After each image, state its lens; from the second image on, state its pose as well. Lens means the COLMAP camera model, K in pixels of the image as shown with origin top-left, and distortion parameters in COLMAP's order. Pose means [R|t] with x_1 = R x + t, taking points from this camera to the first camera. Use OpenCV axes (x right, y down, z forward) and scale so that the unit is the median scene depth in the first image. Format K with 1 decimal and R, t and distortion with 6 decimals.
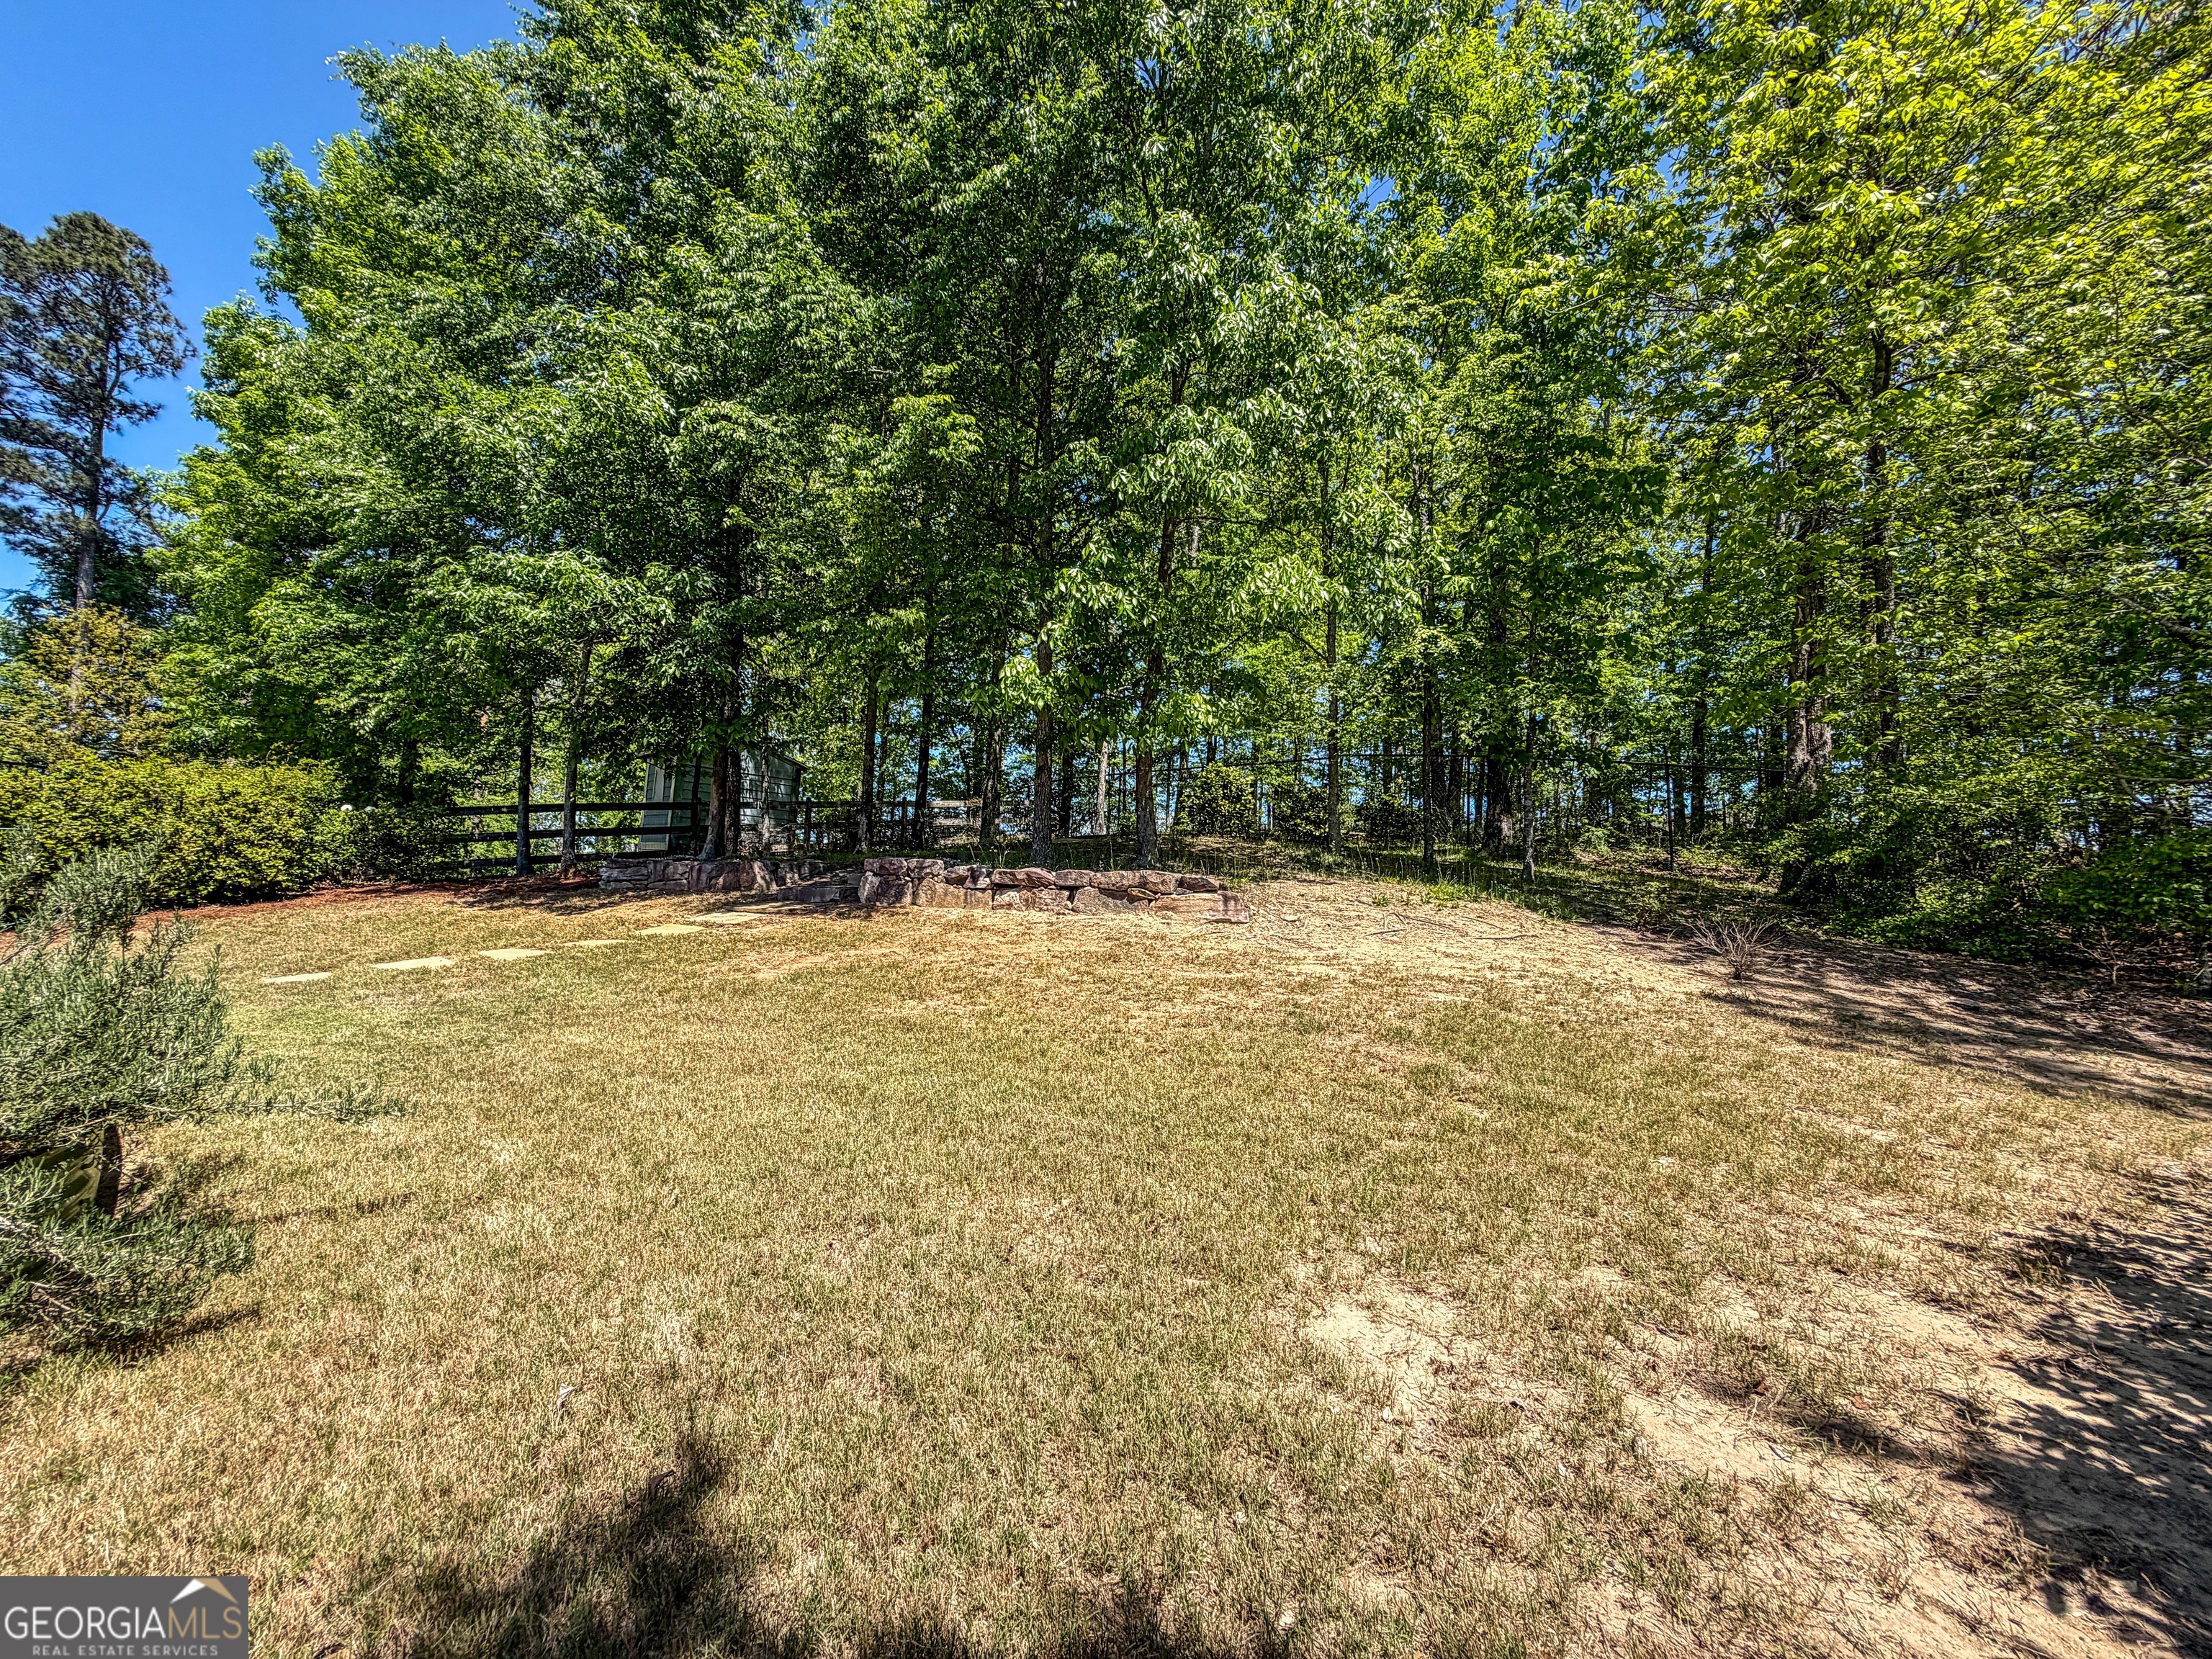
lens RADIAL K [[883.0, 0, 1101.6], [0, 883.0, 834.9], [0, 0, 1]] dist [0.003617, -0.000646]
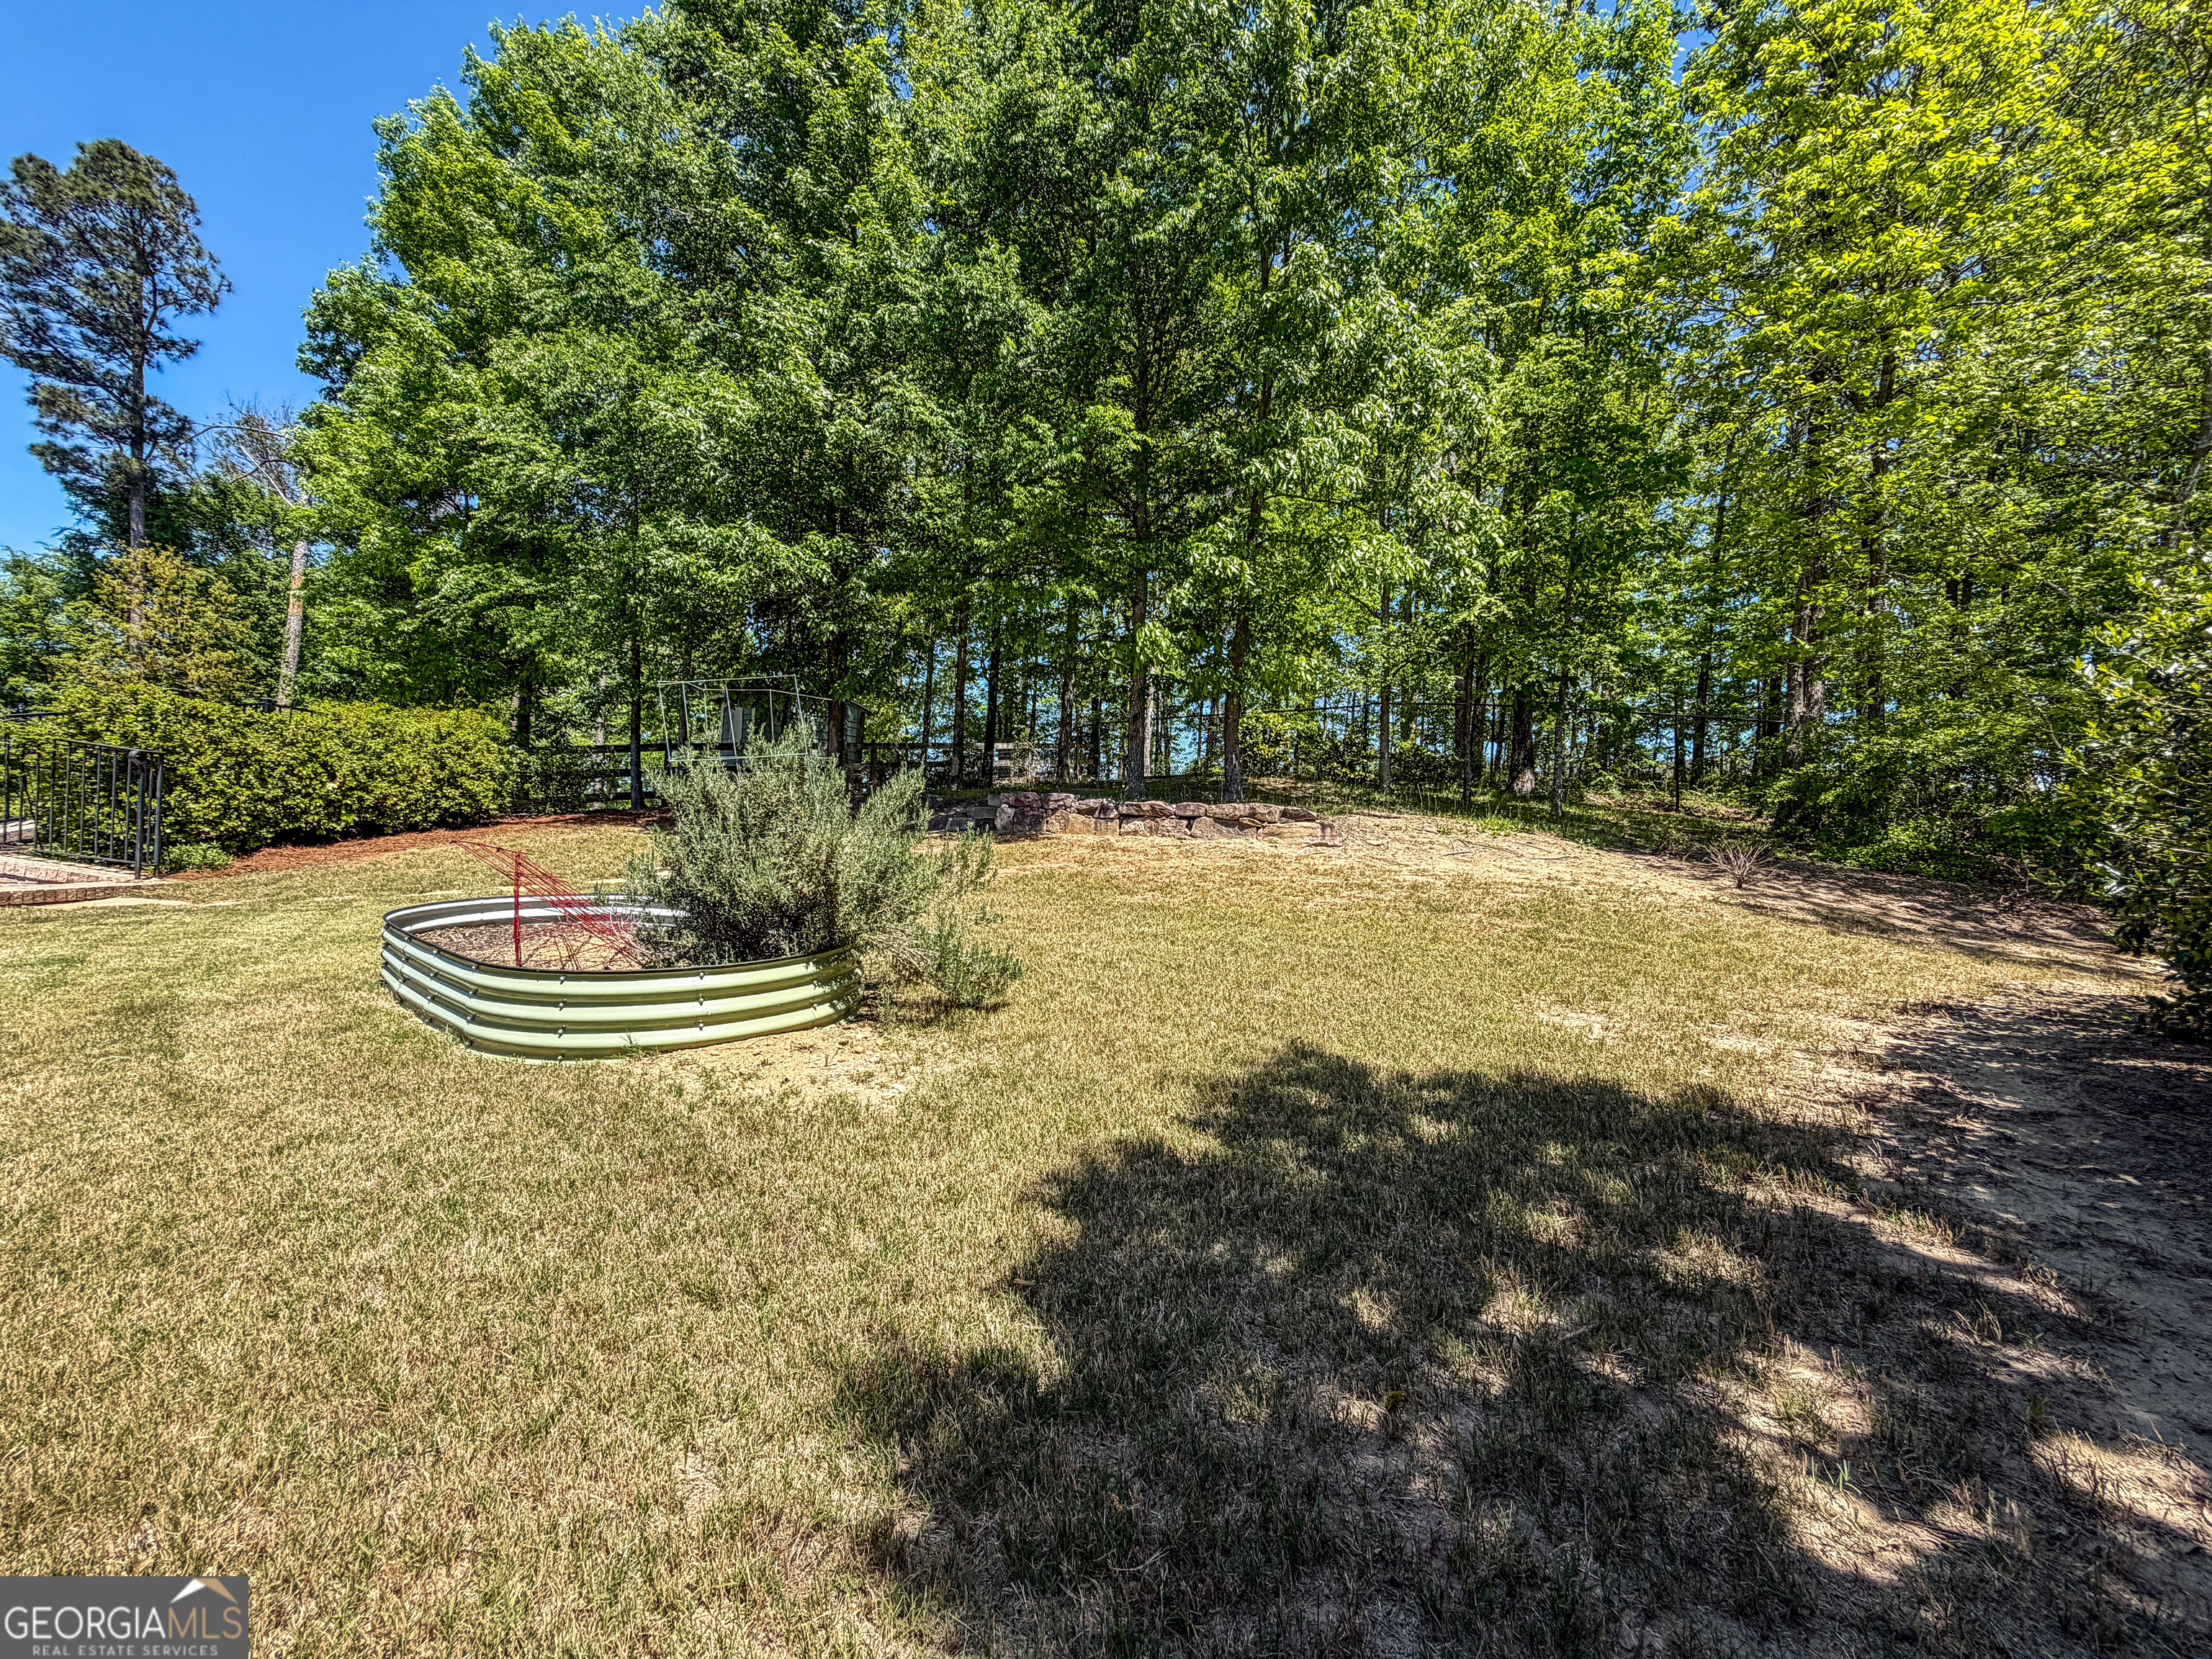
lens RADIAL K [[883.0, 0, 1108.7], [0, 883.0, 833.4], [0, 0, 1]] dist [0.003617, -0.000646]
pose [[0.999872, 0.005069, 0.015158, -0.119306], [-0.005995, 0.998080, 0.061653, 0.006239], [-0.014816, -0.061736, 0.997983, -0.139163]]
